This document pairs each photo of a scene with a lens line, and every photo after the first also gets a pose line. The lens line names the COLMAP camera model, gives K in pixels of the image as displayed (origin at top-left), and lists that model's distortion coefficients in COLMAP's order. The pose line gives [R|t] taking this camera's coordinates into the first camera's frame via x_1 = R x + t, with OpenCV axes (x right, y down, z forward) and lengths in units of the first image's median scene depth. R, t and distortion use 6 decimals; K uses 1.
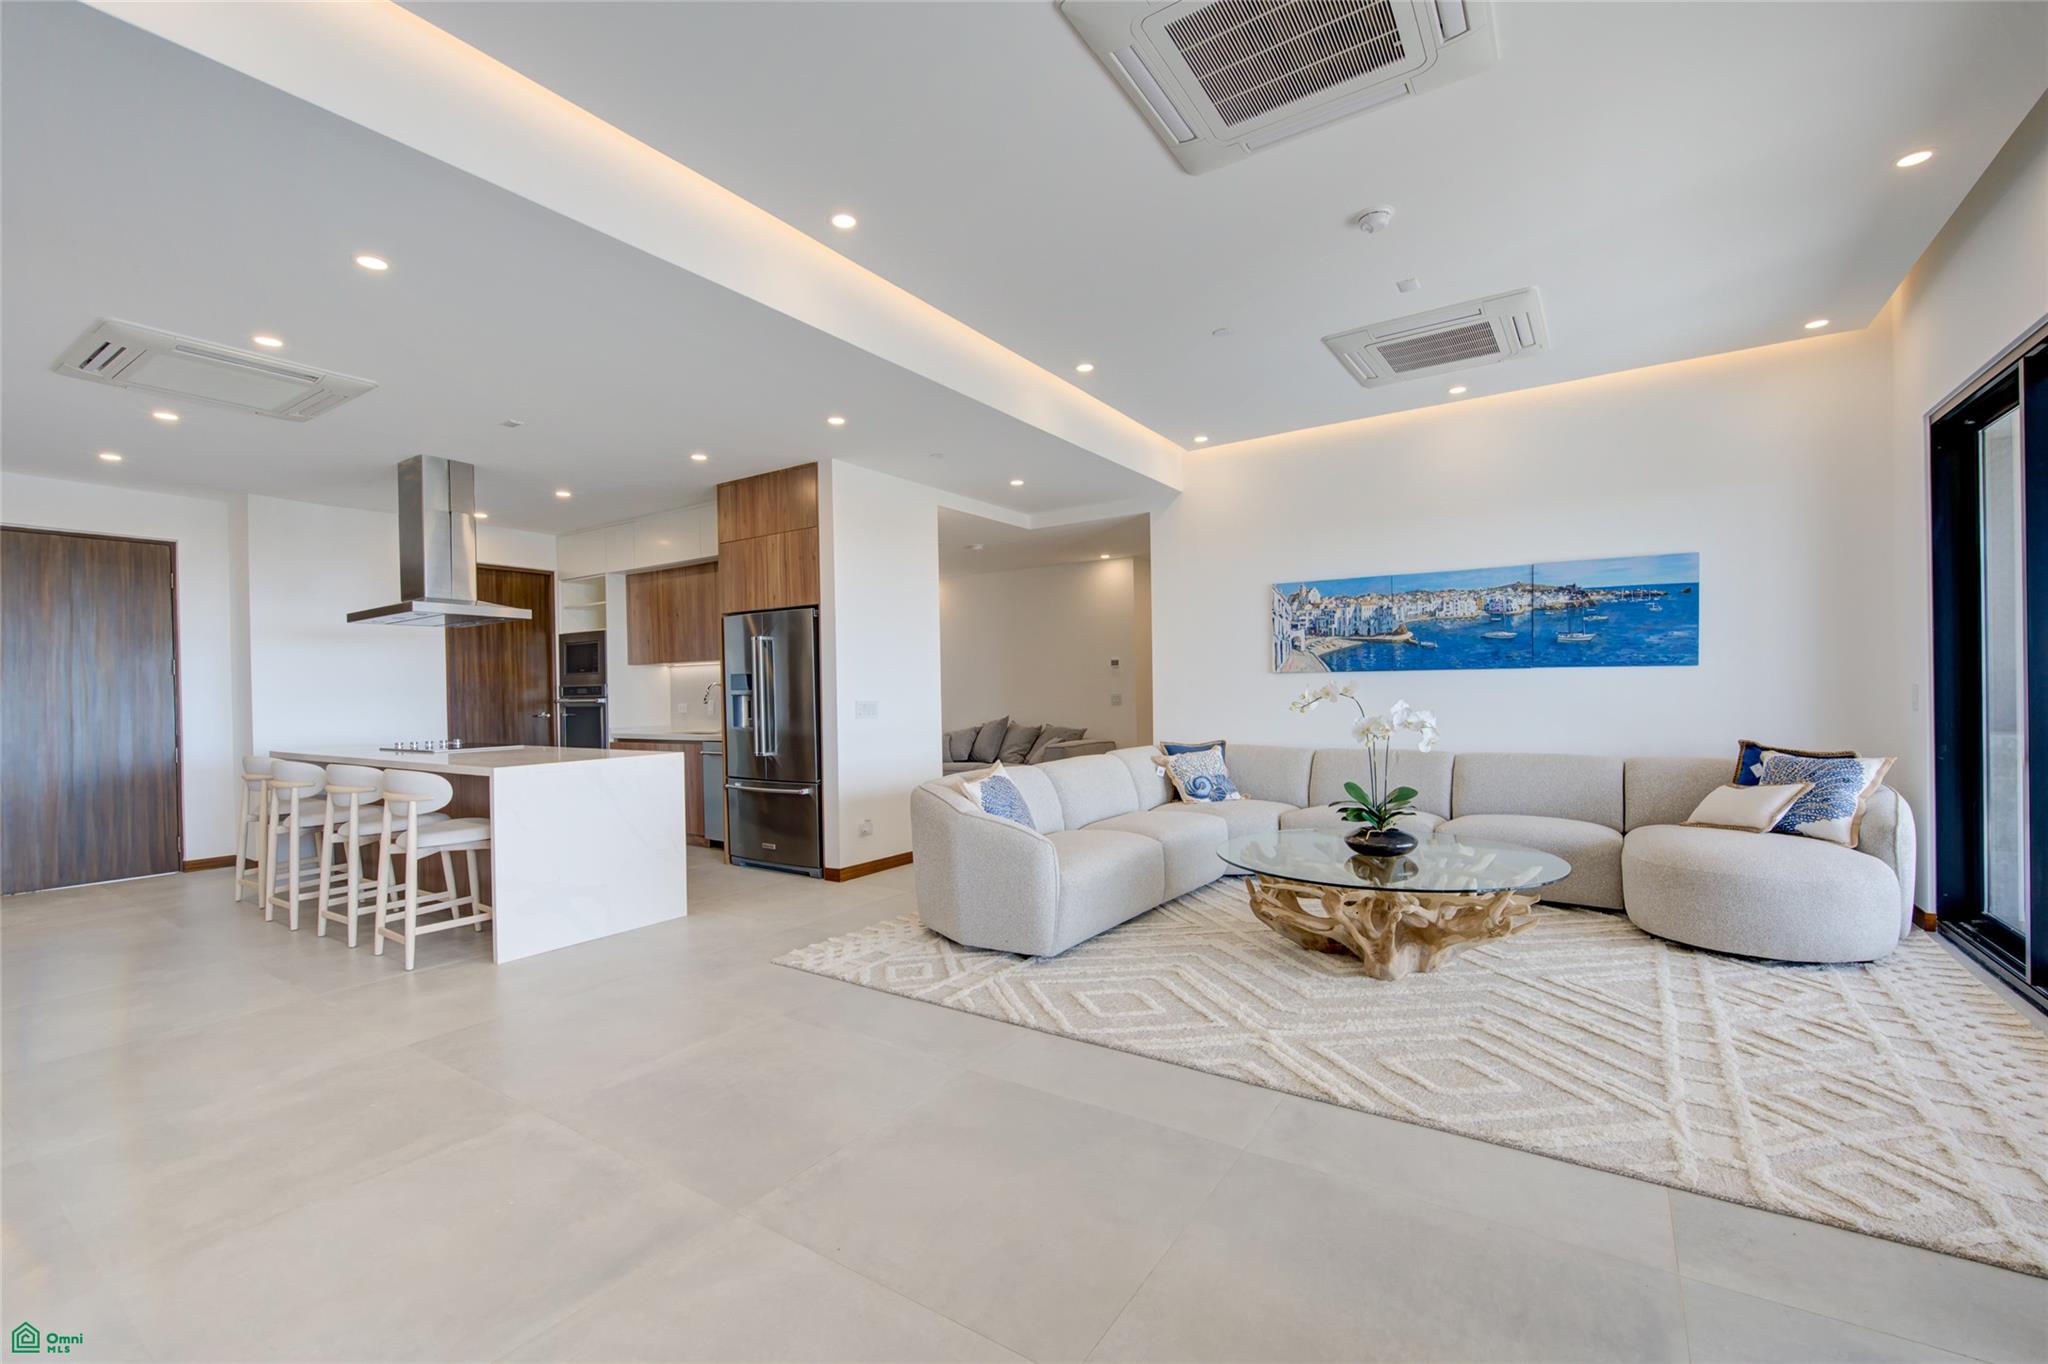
lens RADIAL K [[861.1, 0, 1006.1], [0, 861.1, 699.6], [0, 0, 1]] dist [-0.000822, -0.002425]
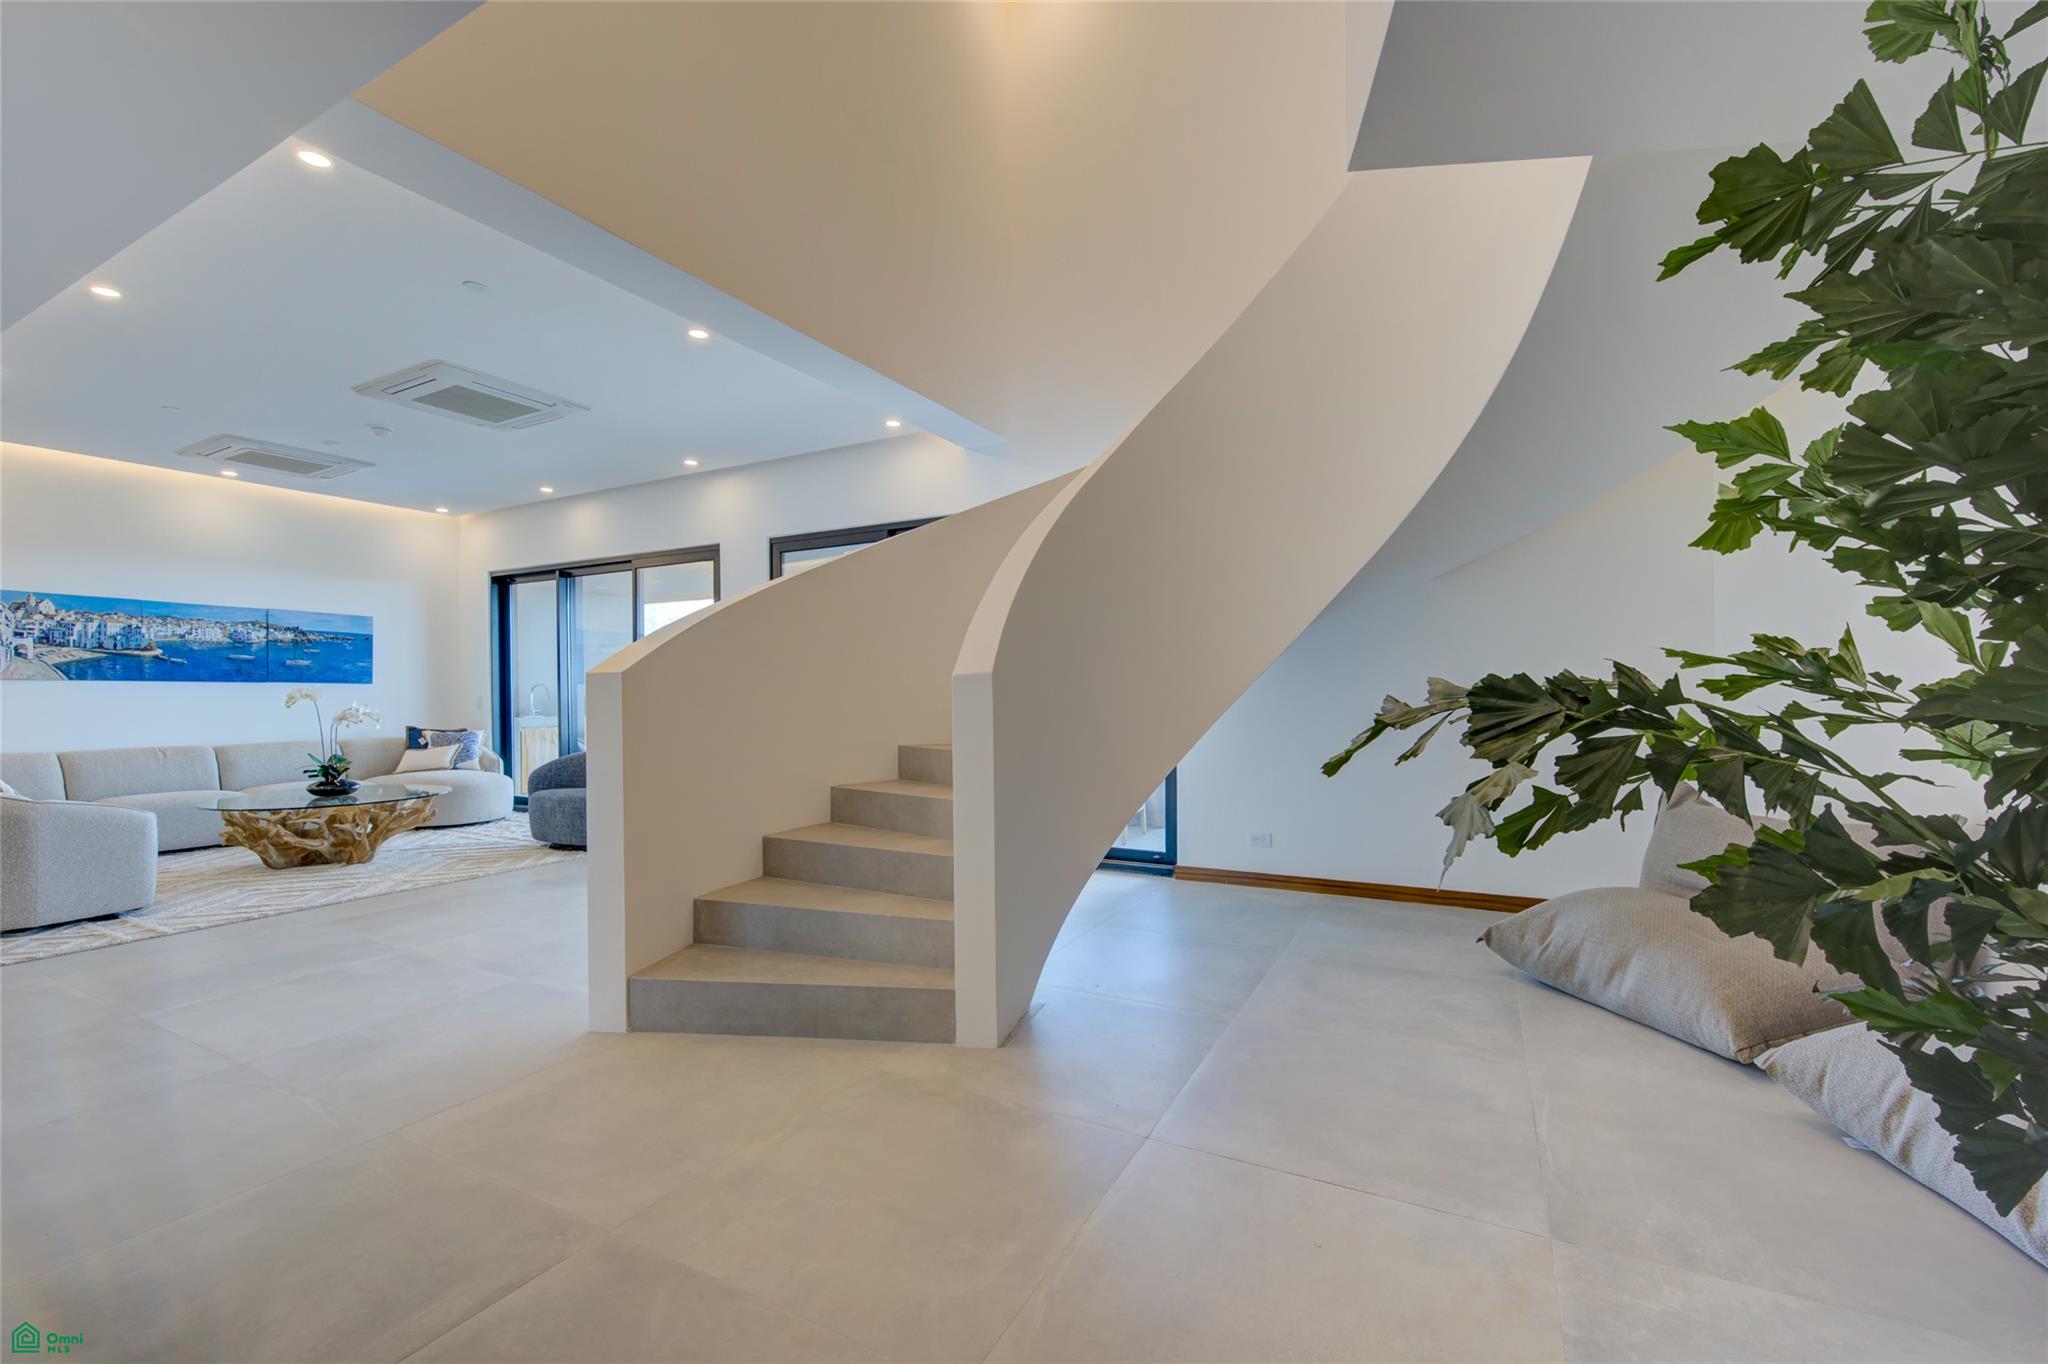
lens RADIAL K [[861.1, 0, 1029.1], [0, 861.1, 690.2], [0, 0, 1]] dist [-0.000822, -0.002425]
pose [[-0.114296, 0.021212, 0.993220, -1.015261], [0.020654, 0.999607, -0.018971, 0.031294], [-0.993232, 0.018346, -0.114689, -0.082090]]
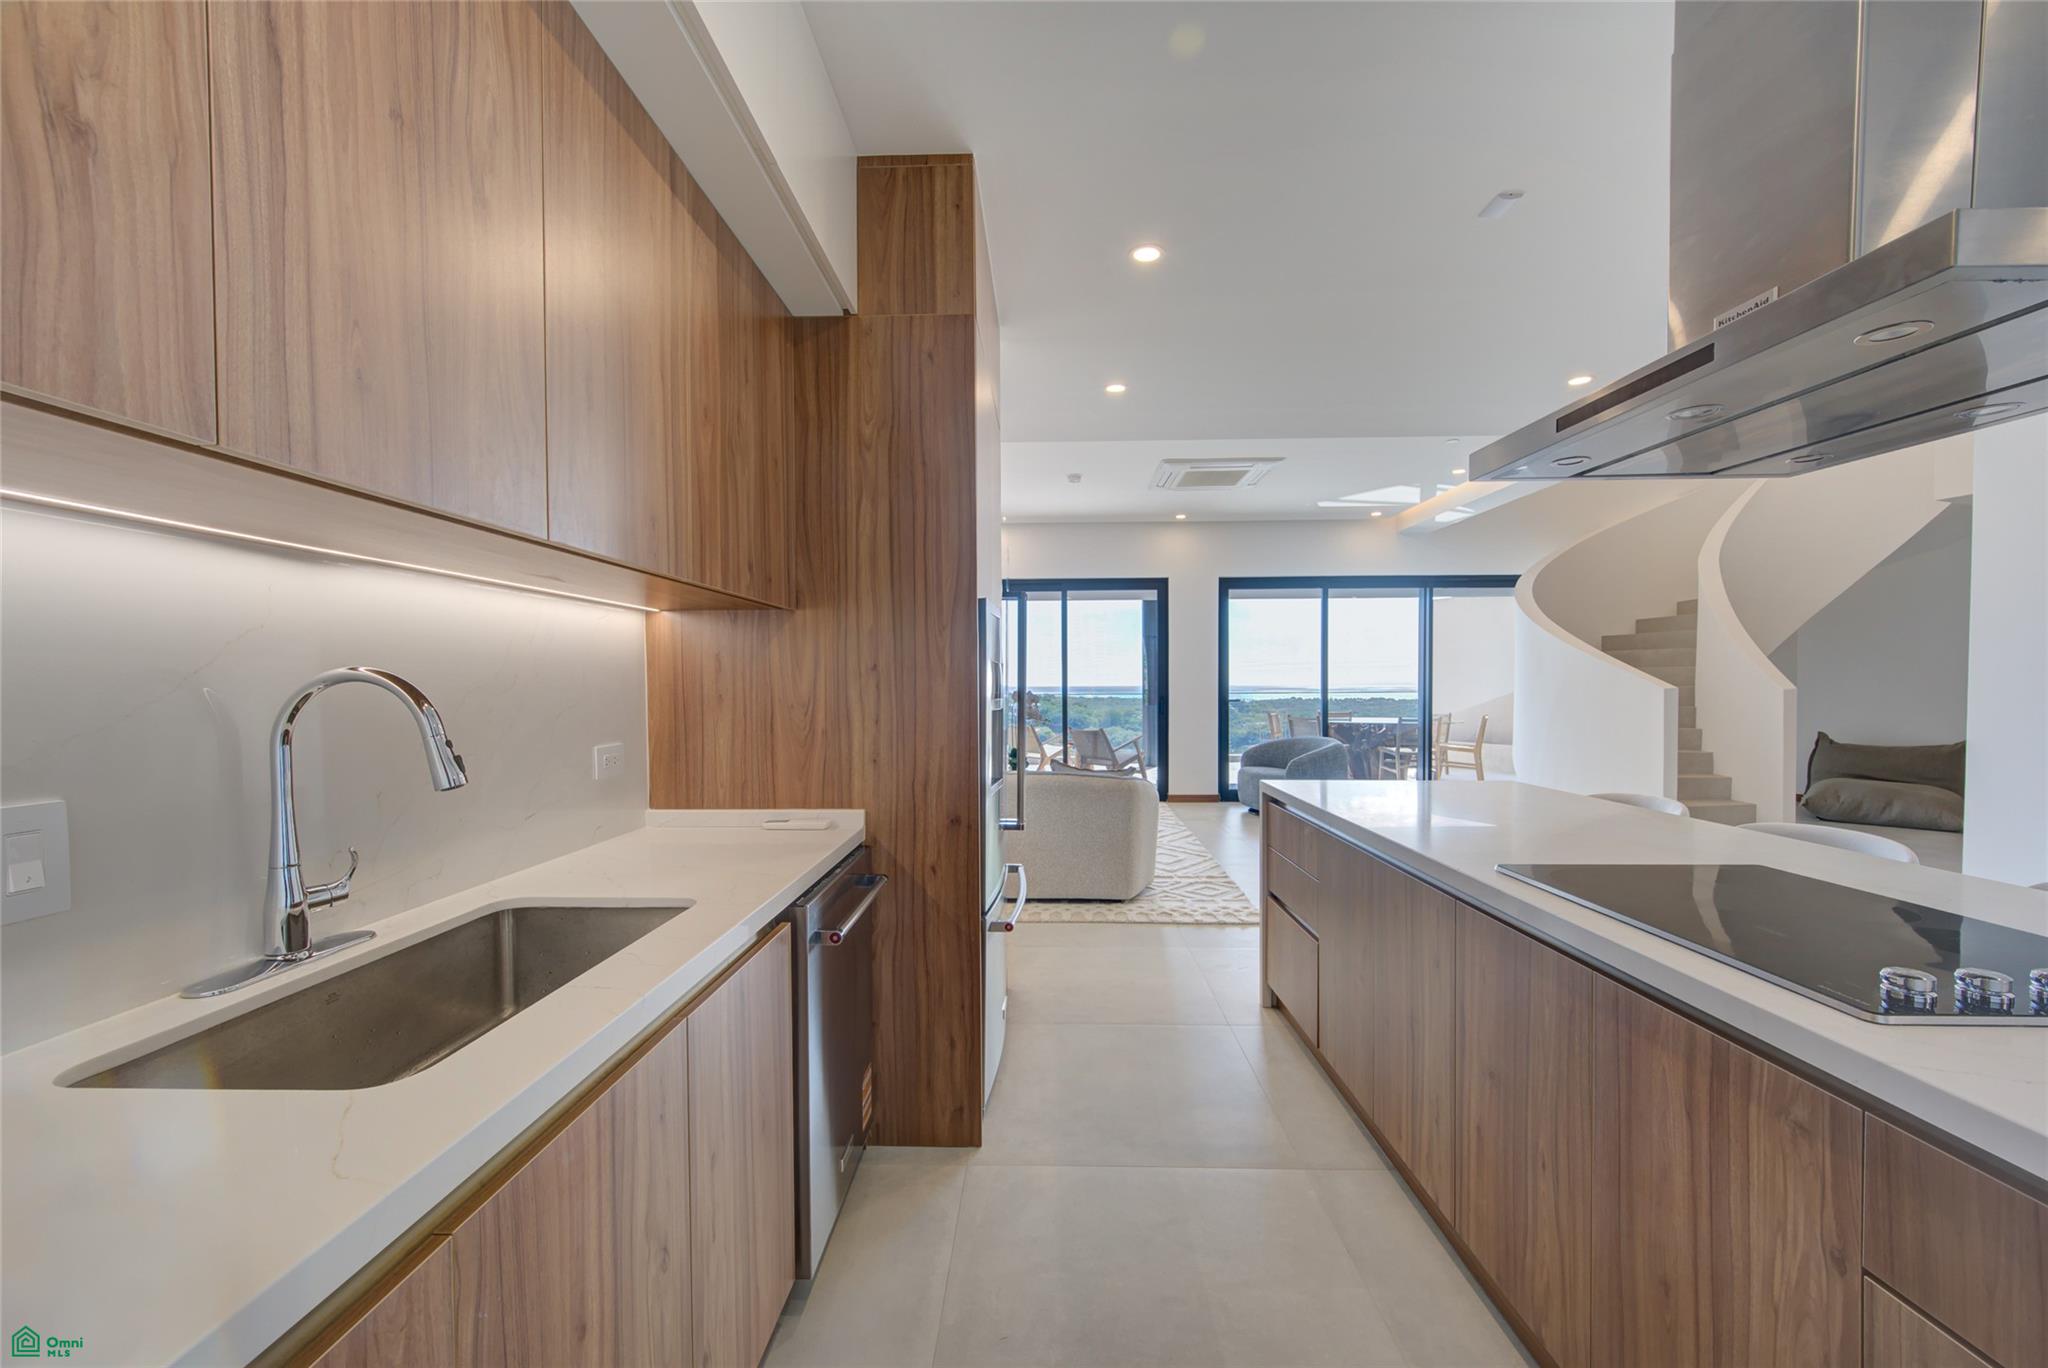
lens RADIAL K [[804.2, 0, 1025.1], [0, 804.2, 711.5], [0, 0, 1]] dist [-0.002502, 0.000748]
pose [[-0.537420, -0.006526, 0.843290, -0.823484], [0.025851, 0.999373, 0.024209, -0.014880], [-0.842919, 0.034811, -0.536914, 1.491668]]
